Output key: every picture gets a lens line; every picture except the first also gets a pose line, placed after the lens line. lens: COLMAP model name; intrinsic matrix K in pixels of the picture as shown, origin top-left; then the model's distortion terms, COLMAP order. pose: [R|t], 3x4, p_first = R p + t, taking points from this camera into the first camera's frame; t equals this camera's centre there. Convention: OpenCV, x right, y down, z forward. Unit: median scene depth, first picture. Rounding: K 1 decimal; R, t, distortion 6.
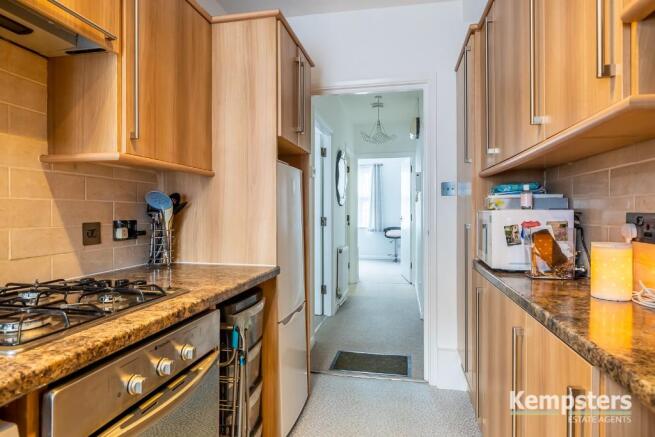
lens RADIAL K [[394.2, 0, 327.7], [0, 394.2, 215.3], [0, 0, 1]] dist [-0.008029, 0.002541]
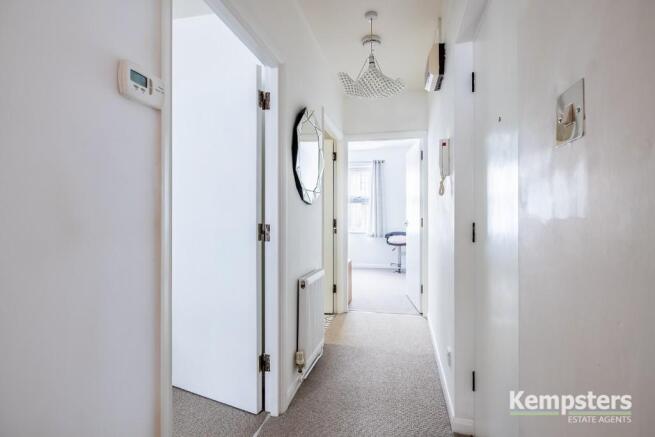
lens RADIAL K [[316.1, 0, 326.5], [0, 316.1, 216.9], [0, 0, 1]] dist [-0.023019, -0.000196]
pose [[0.998720, -0.004679, -0.050364, 0.065458], [0.004498, 0.999983, -0.003708, -0.002141], [0.050380, 0.003476, 0.998724, 0.413294]]
